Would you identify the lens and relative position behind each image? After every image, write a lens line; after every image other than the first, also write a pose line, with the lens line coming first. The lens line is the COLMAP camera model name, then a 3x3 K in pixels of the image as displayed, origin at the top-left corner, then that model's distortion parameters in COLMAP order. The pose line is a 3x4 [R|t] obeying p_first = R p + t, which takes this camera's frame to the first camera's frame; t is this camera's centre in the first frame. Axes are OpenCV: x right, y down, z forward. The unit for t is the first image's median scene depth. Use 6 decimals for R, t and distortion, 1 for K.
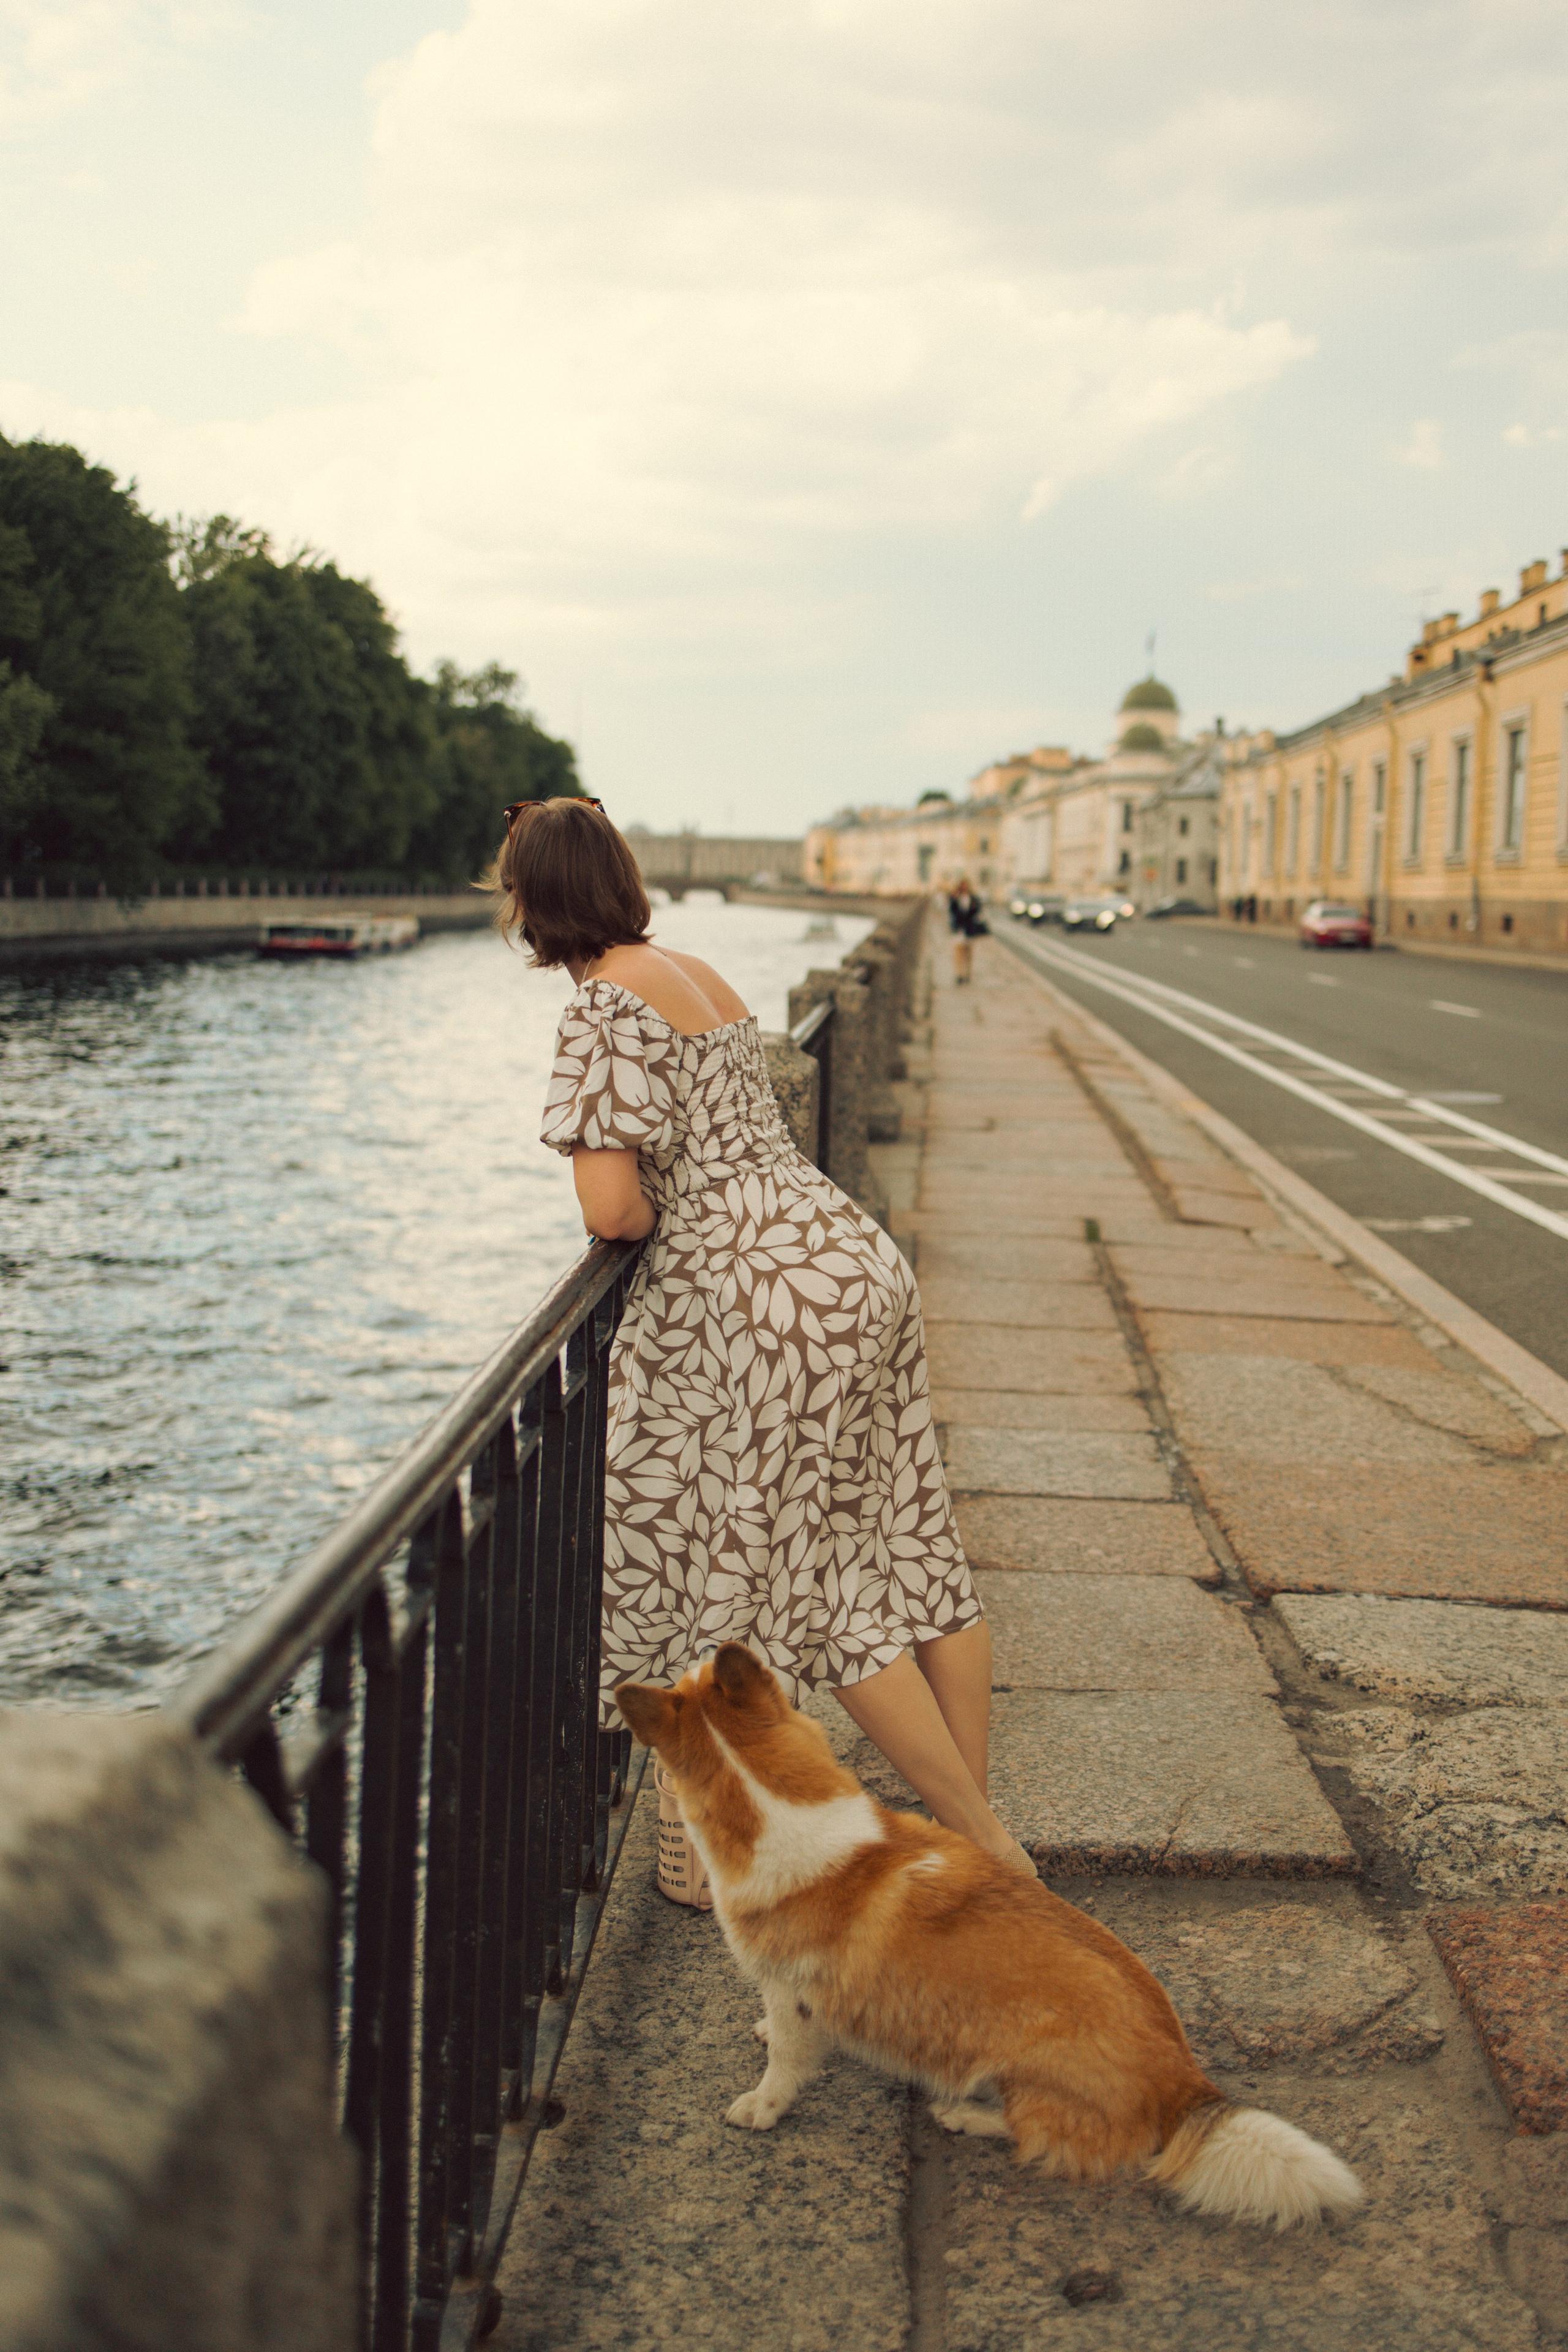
lens RADIAL K [[2370.0, 0, 789.8], [0, 2370.0, 1174.9], [0, 0, 1]] dist [0.013500, -0.018099]
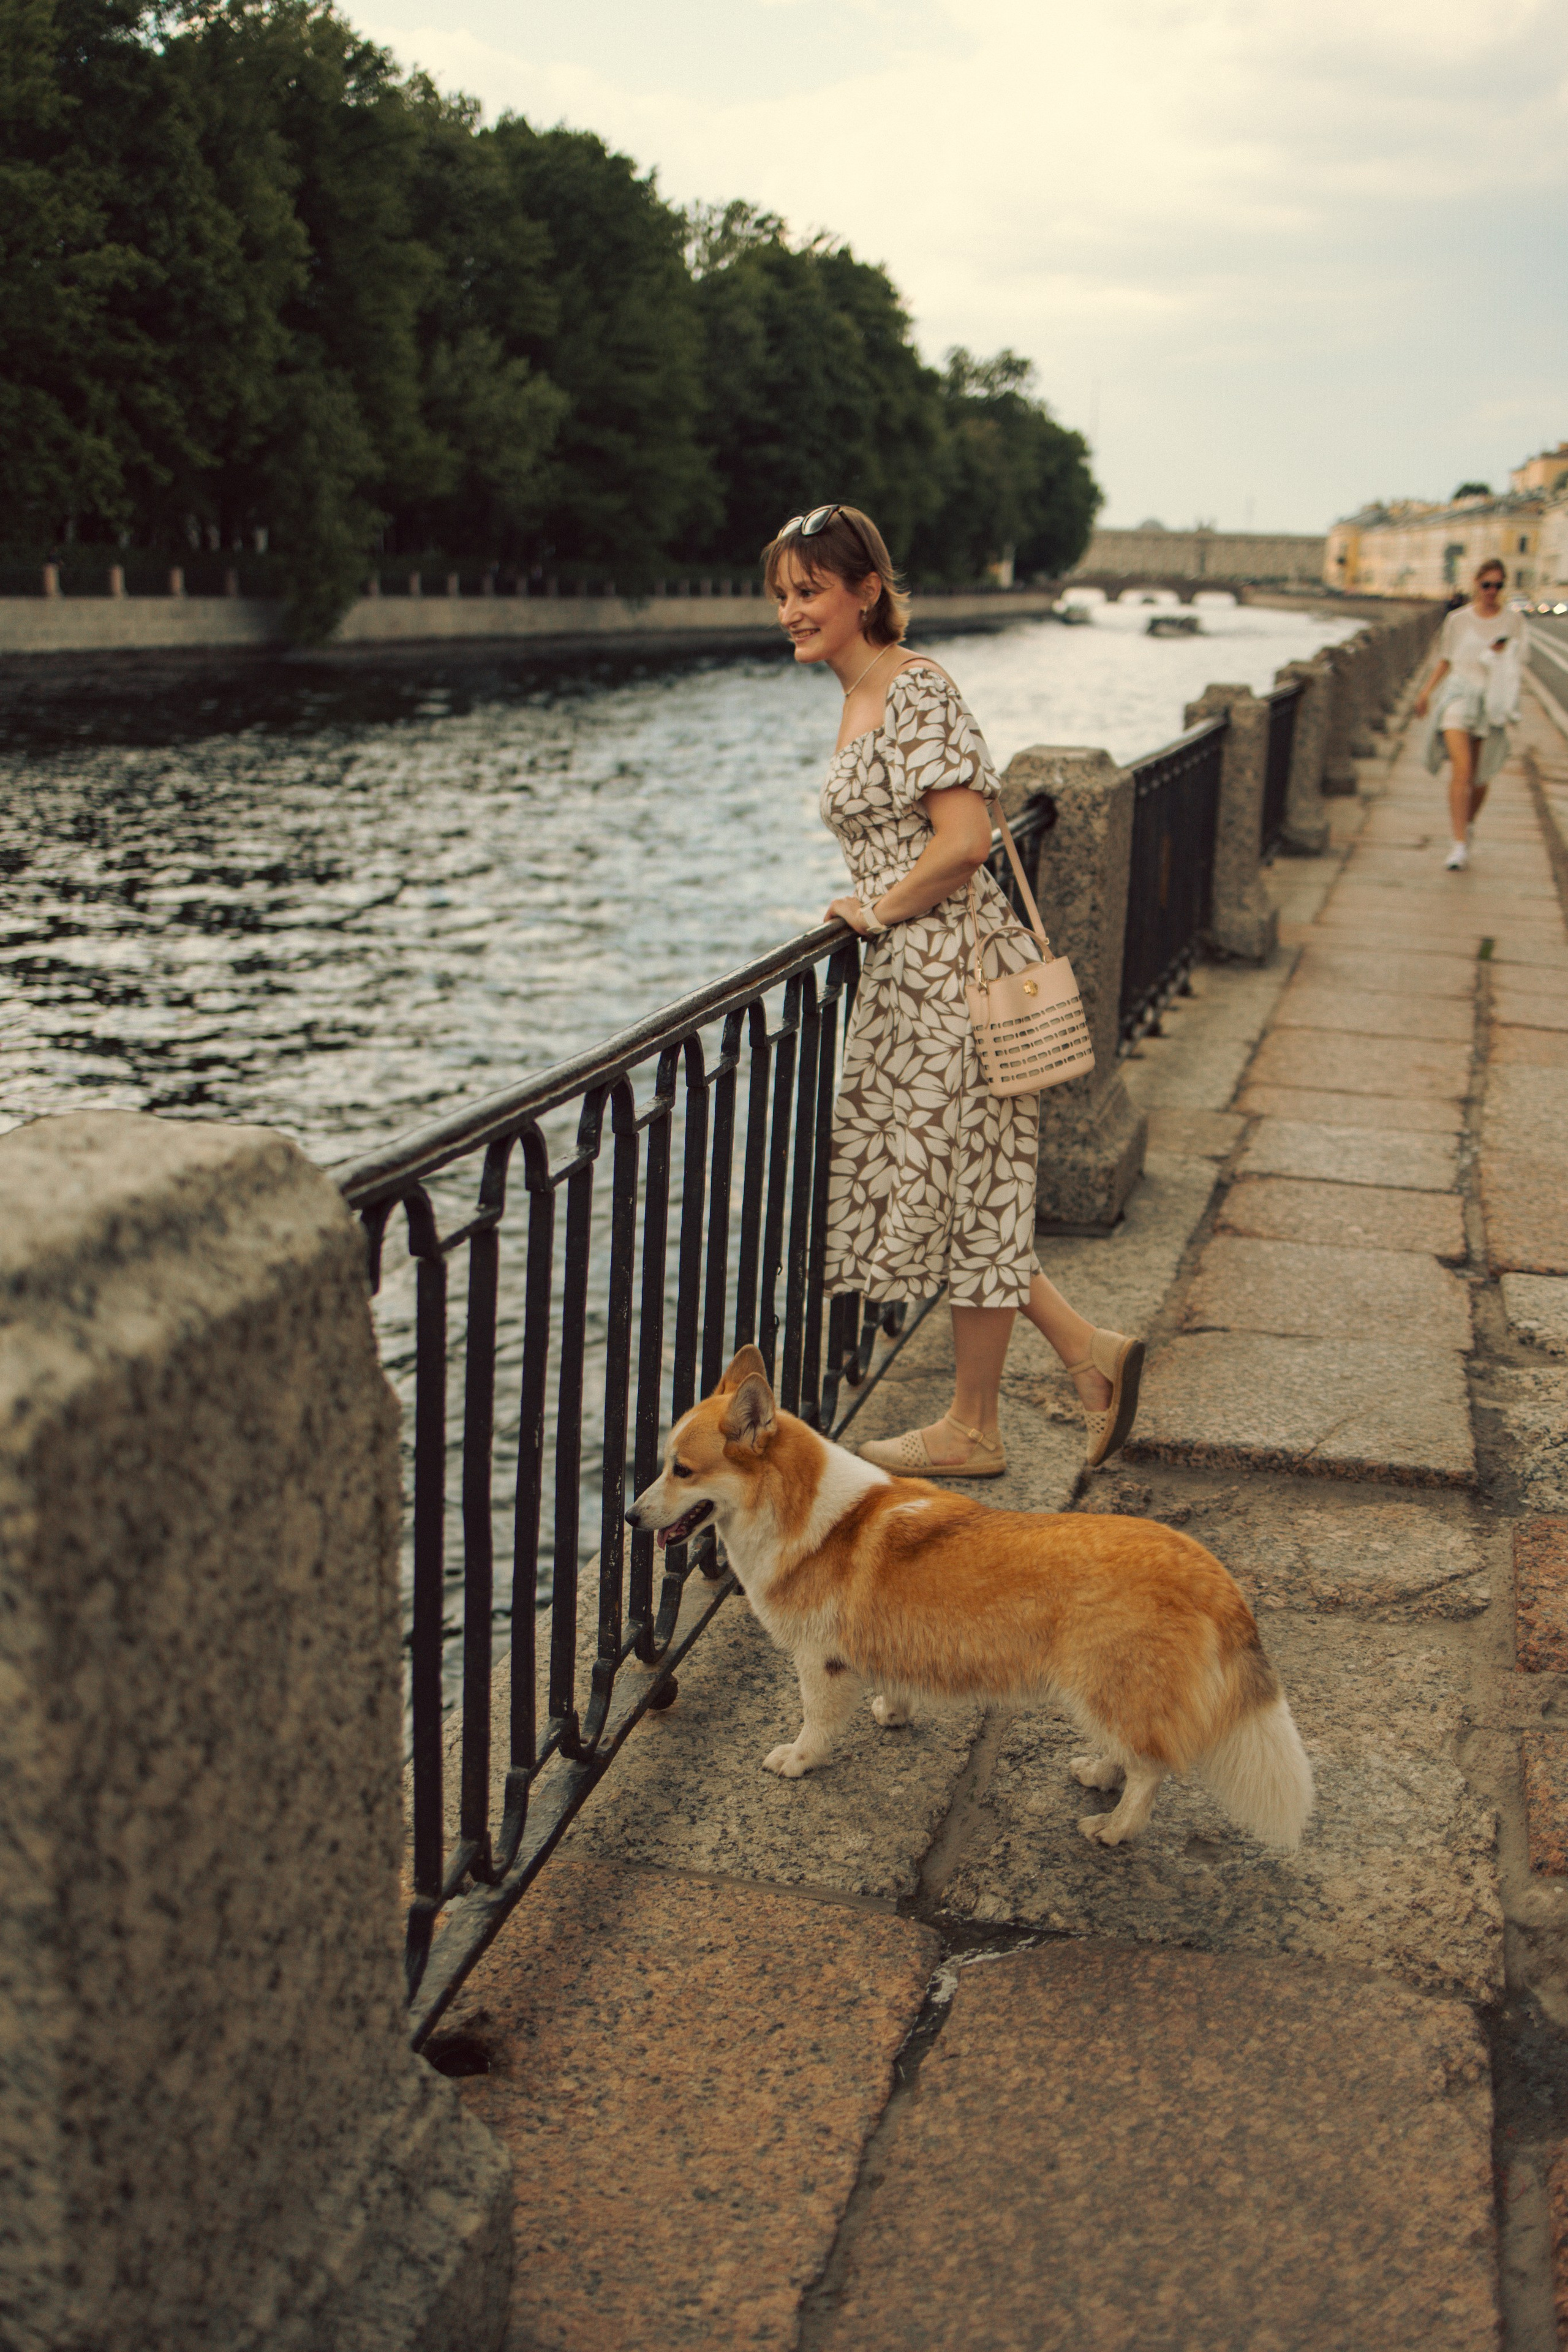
lens RADIAL K [[2426.3, 0, 788.2], [0, 2426.3, 1176.8], [0, 0, 1]] dist [-0.015061, 0.033565]
pose [[0.976630, 0.054717, -0.207846, 0.105046], [-0.029605, 0.992080, 0.122065, 0.004565], [0.212879, -0.113059, 0.970515, -0.151746]]
